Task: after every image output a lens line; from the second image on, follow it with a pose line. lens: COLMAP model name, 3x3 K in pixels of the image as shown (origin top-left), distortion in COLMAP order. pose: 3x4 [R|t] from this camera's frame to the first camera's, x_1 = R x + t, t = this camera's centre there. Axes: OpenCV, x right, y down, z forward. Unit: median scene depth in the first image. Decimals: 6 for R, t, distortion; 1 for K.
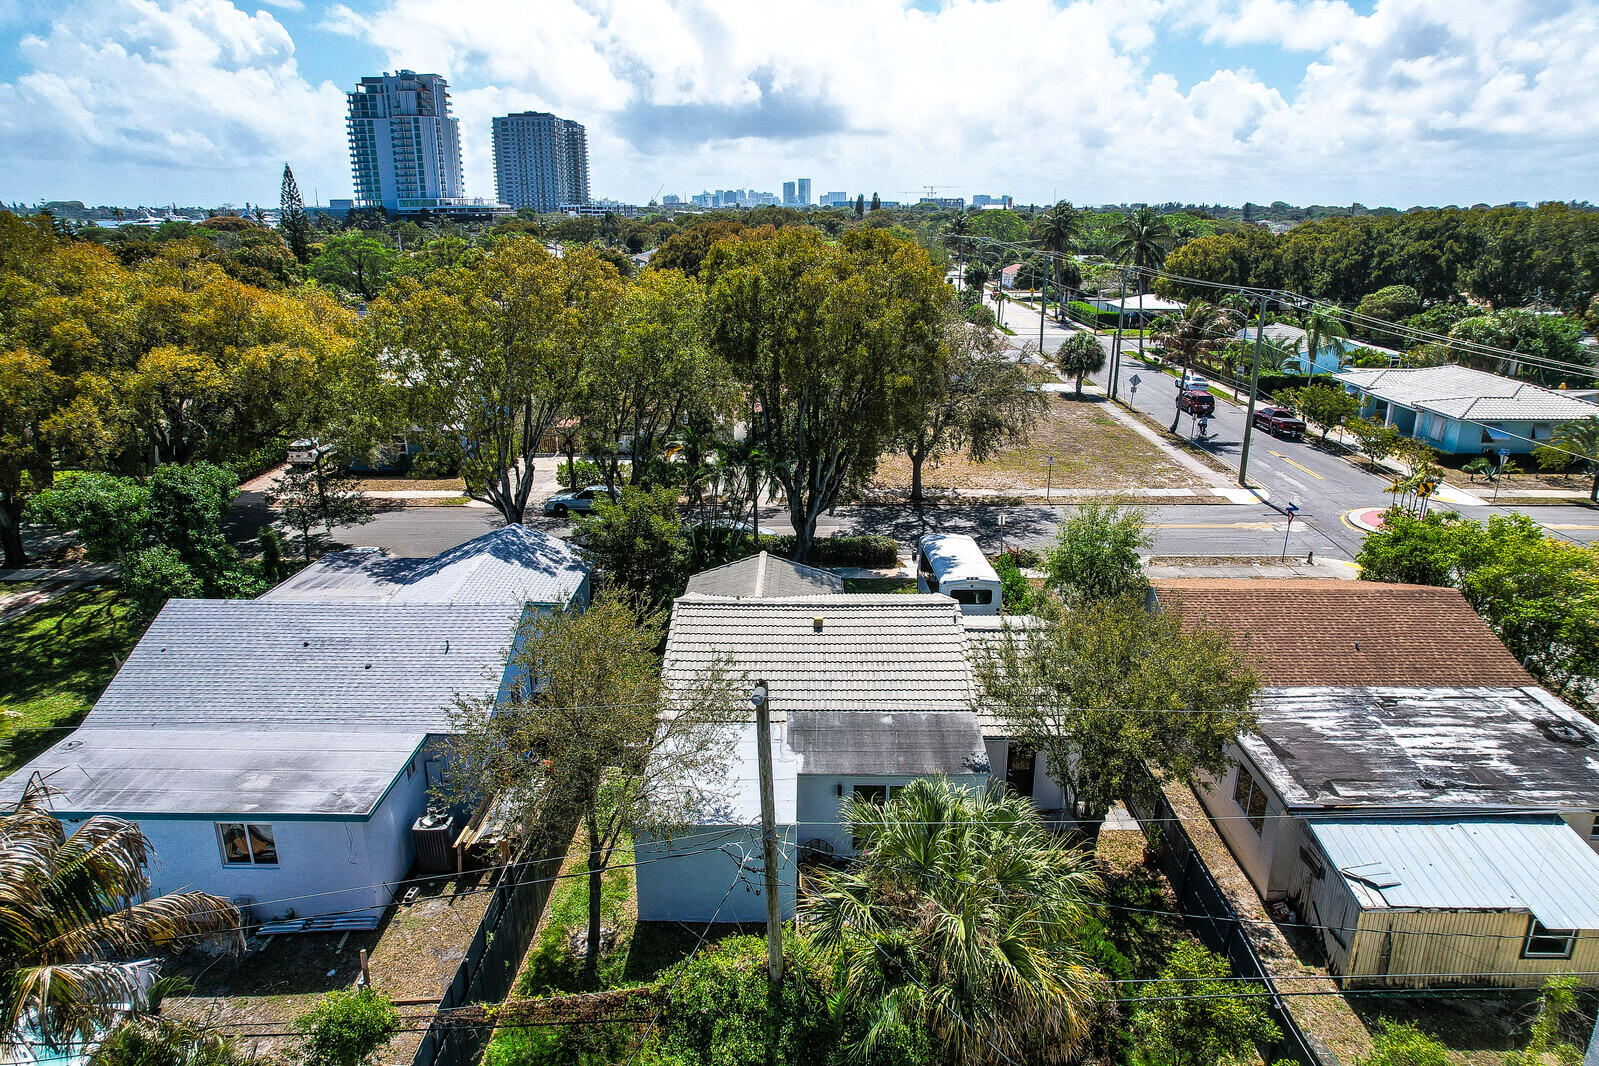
lens RADIAL K [[1023.8, 0, 814.9], [0, 1023.8, 527.0], [0, 0, 1]] dist [-0.086728, 0.086007]
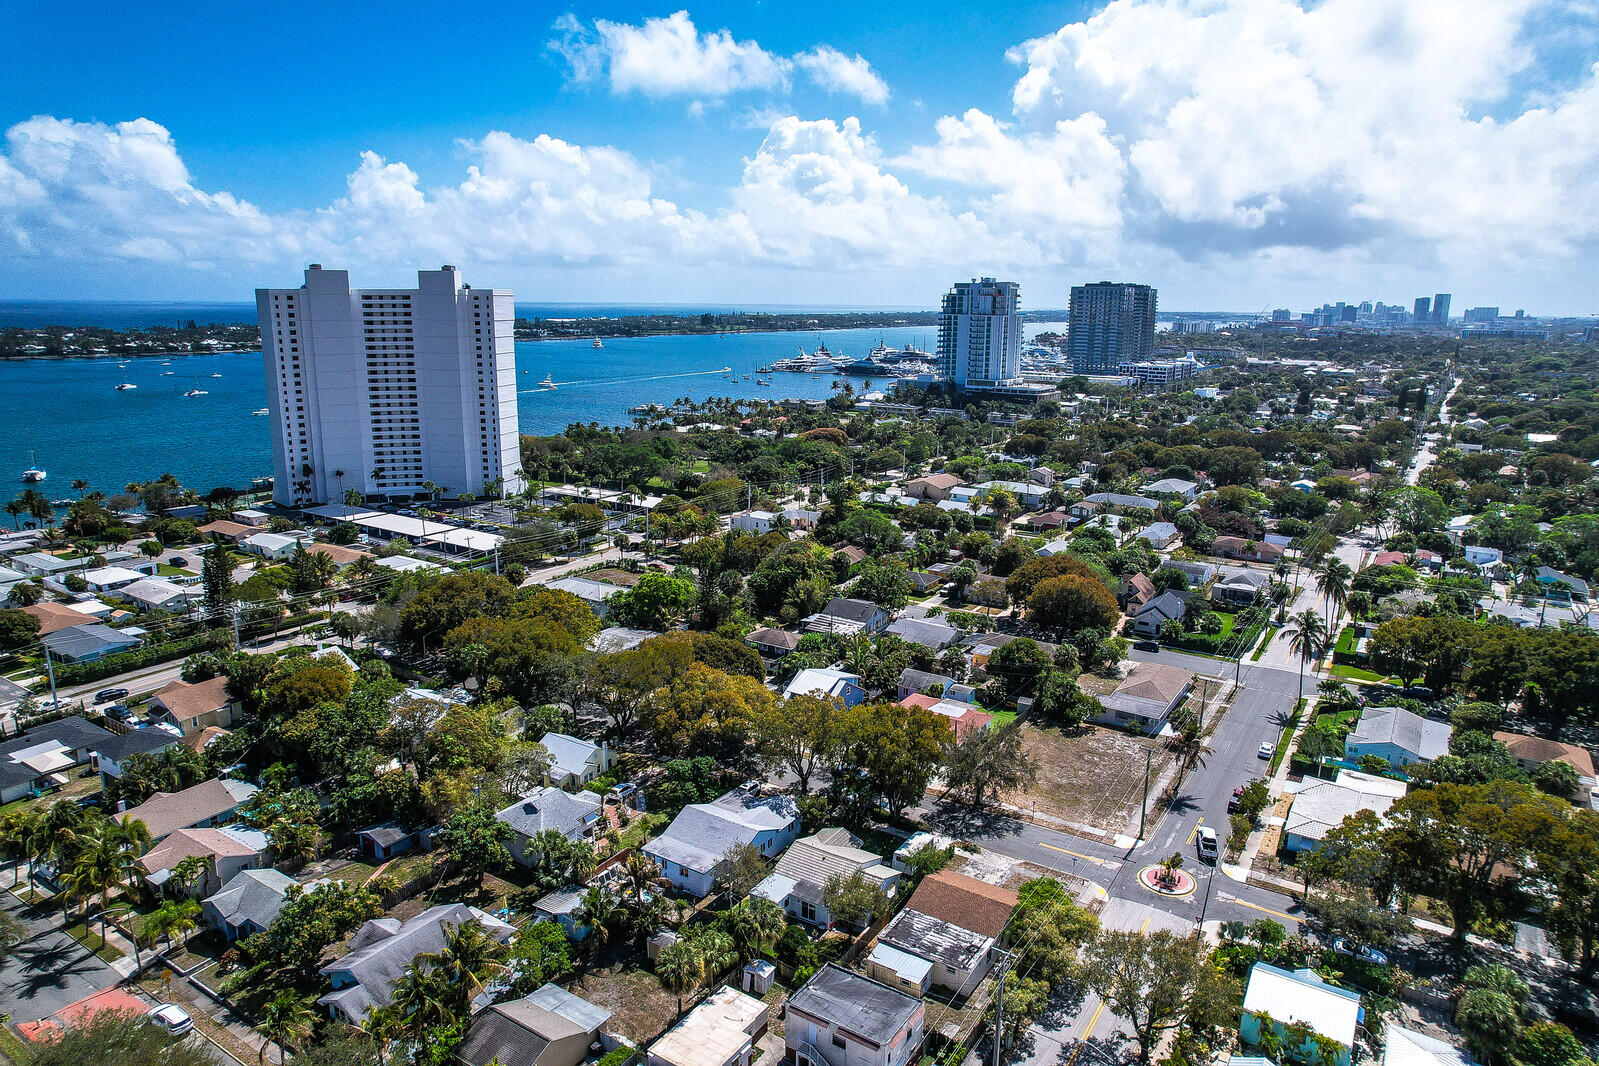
lens RADIAL K [[1020.2, 0, 816.2], [0, 1020.2, 536.1], [0, 0, 1]] dist [-0.079953, 0.073215]
pose [[0.842560, 0.131041, -0.522418, 1.353722], [-0.173044, 0.984389, -0.032168, -0.723109], [0.510047, 0.117505, 0.852082, -1.773534]]
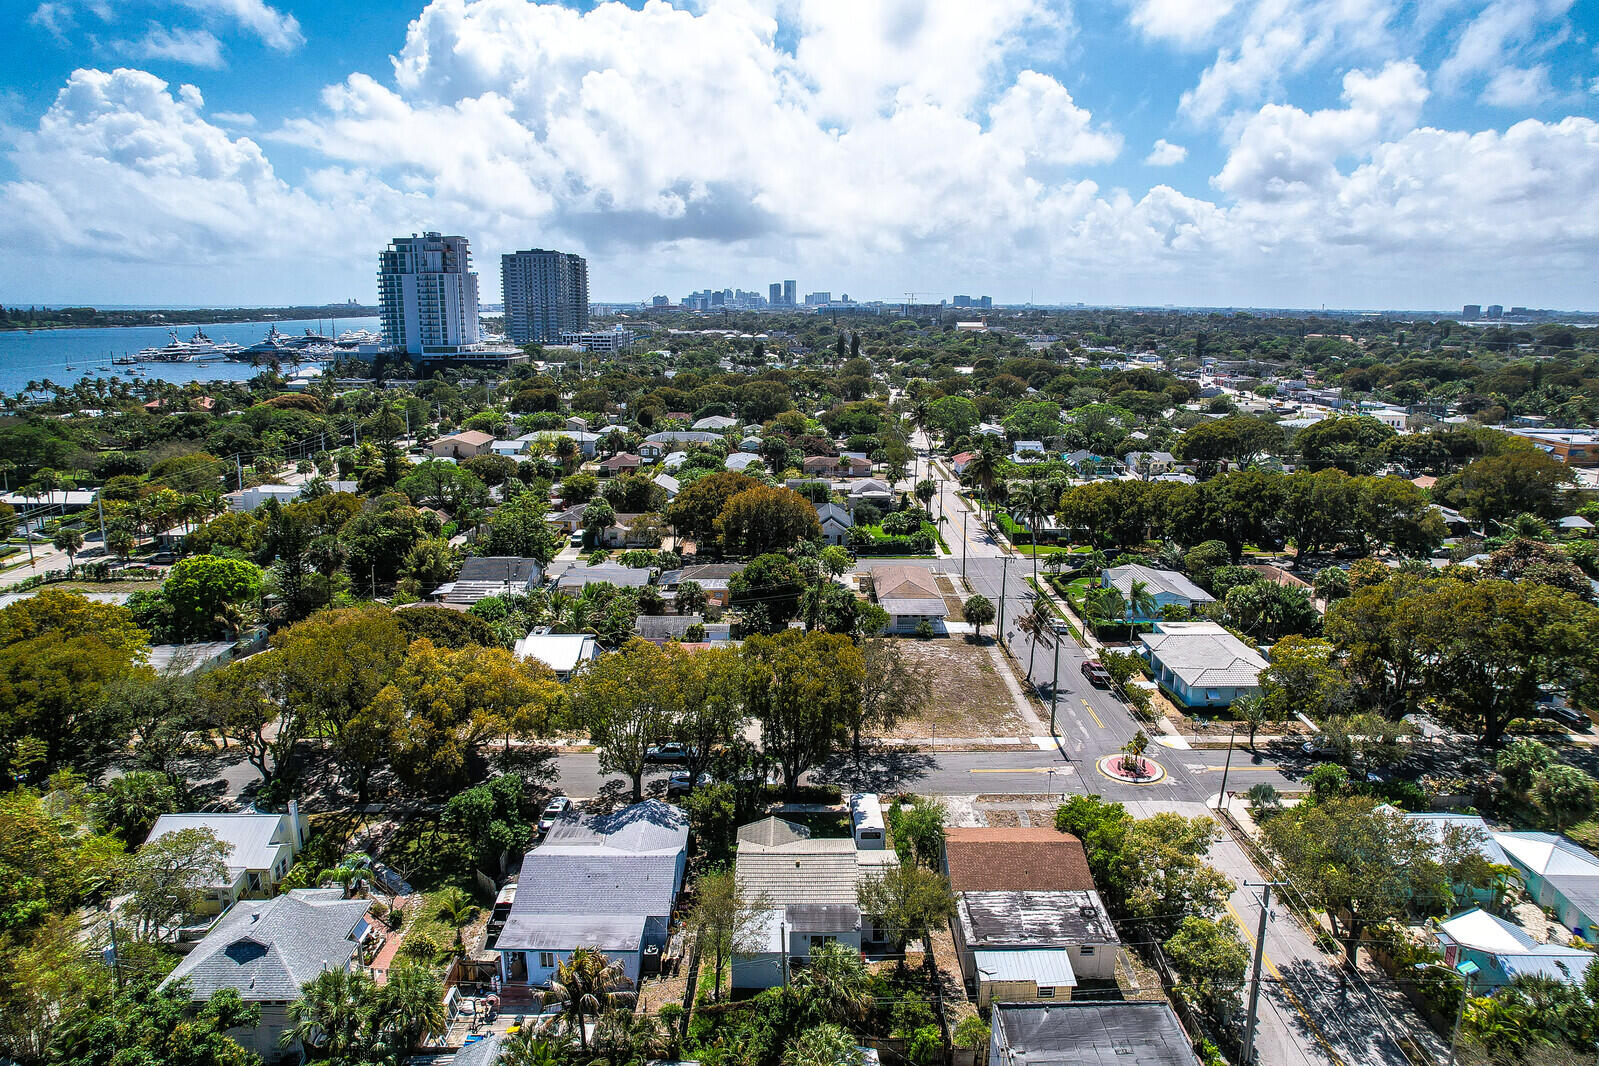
lens RADIAL K [[1020.2, 0, 816.2], [0, 1020.2, 536.1], [0, 0, 1]] dist [-0.079953, 0.073215]
pose [[0.999874, 0.001009, 0.015838, 0.005978], [0.000229, 0.996956, -0.077970, -0.377176], [-0.015869, 0.077964, 0.996830, -1.110206]]
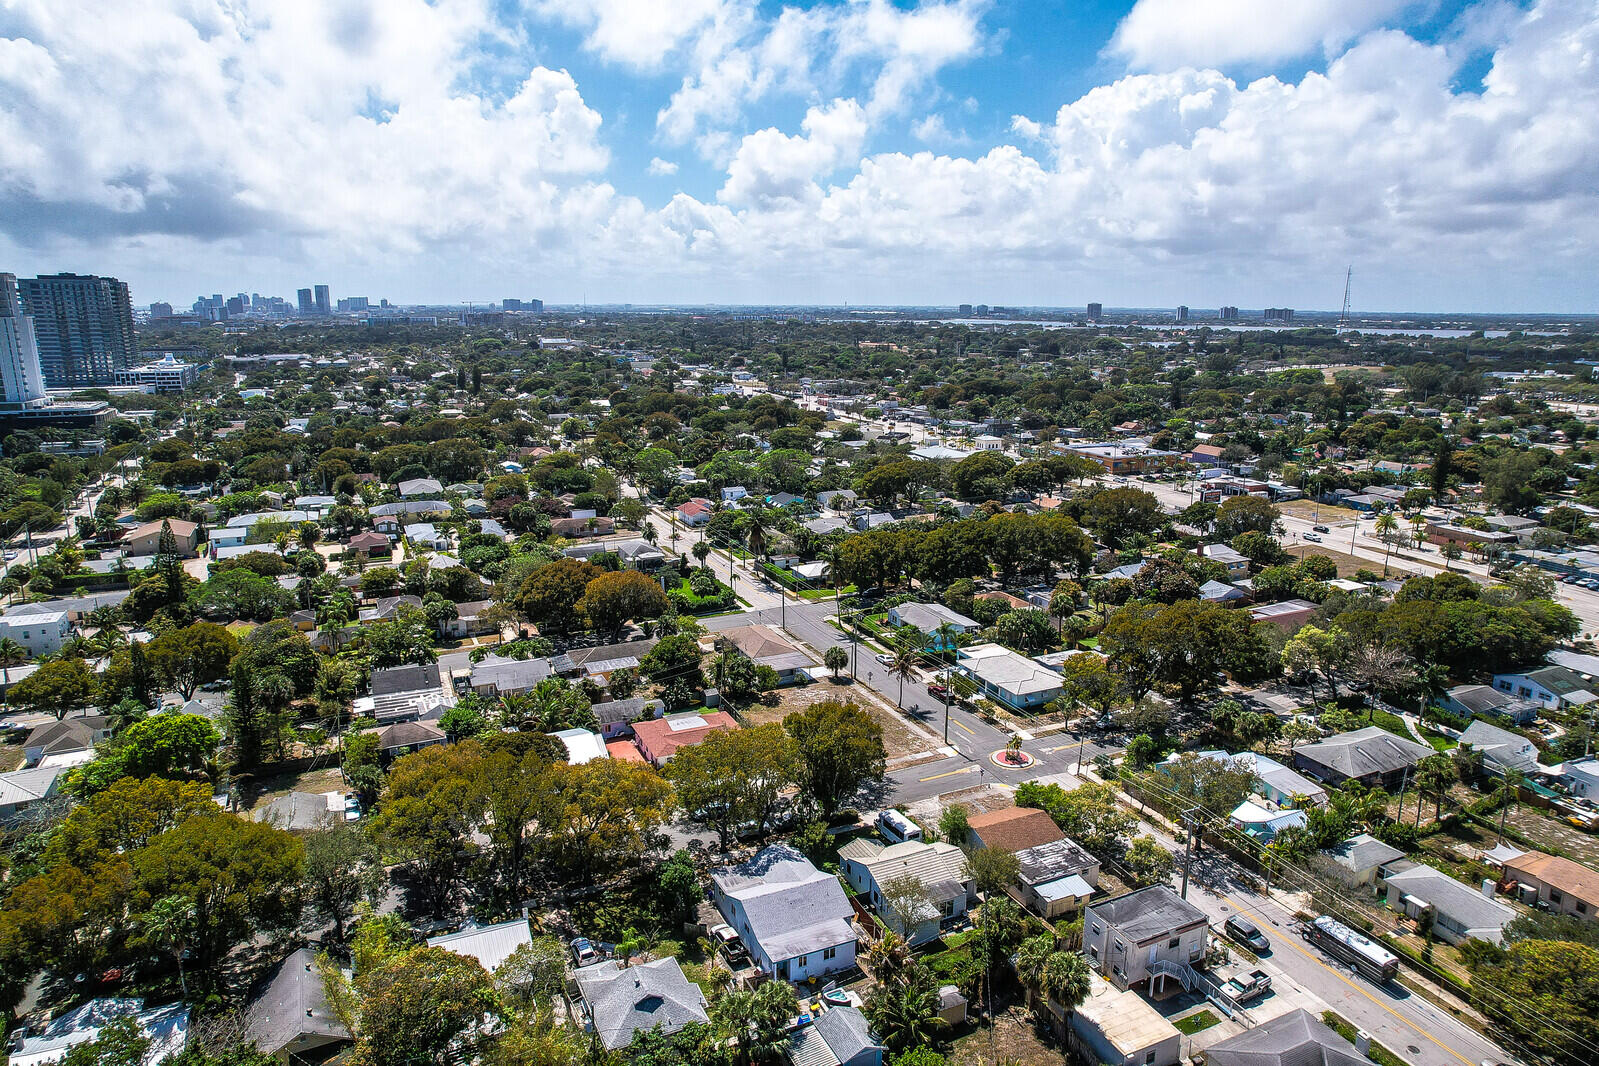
lens RADIAL K [[1018.7, 0, 817.0], [0, 1018.7, 536.1], [0, 0, 1]] dist [-0.082454, 0.078926]
pose [[0.900849, -0.092919, 0.424073, -1.322348], [0.125550, 0.990847, -0.049598, -0.715911], [-0.415583, 0.097922, 0.904269, -1.748440]]
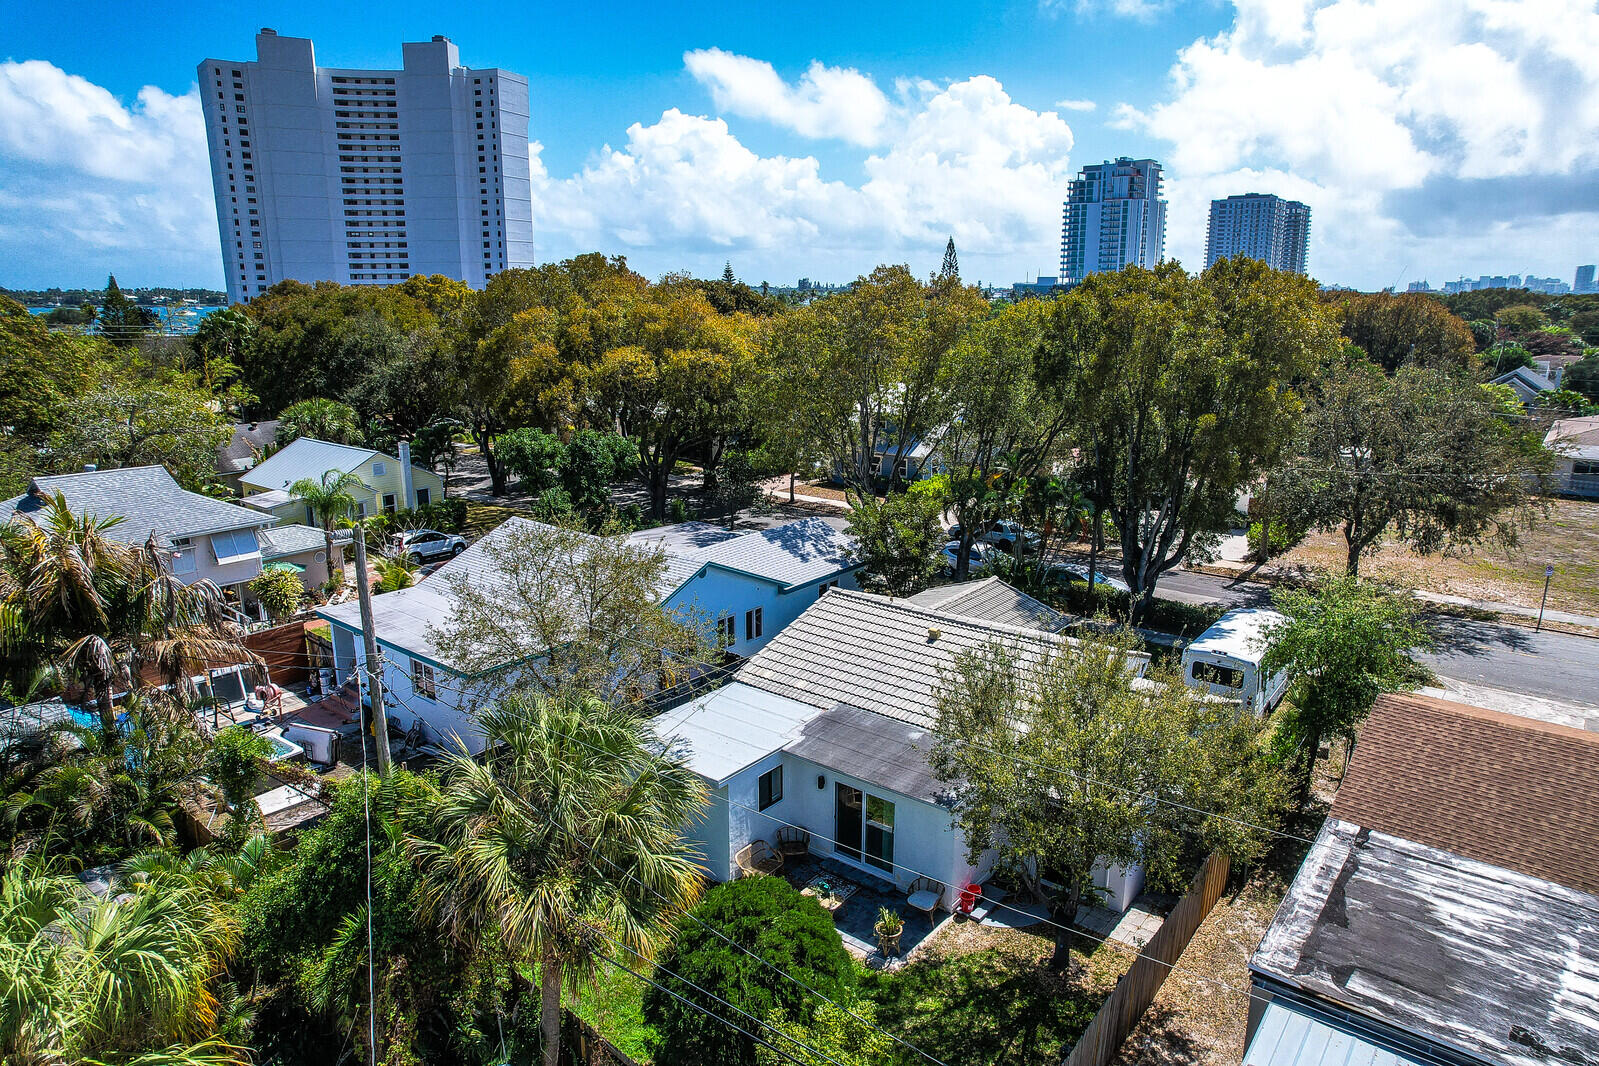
lens RADIAL K [[1020.2, 0, 816.2], [0, 1020.2, 536.1], [0, 0, 1]] dist [-0.079953, 0.073215]
pose [[0.785678, 0.146658, -0.601001, 0.367721], [-0.187210, 0.982307, -0.005032, 0.021997], [0.589629, 0.116467, 0.799232, 0.125311]]
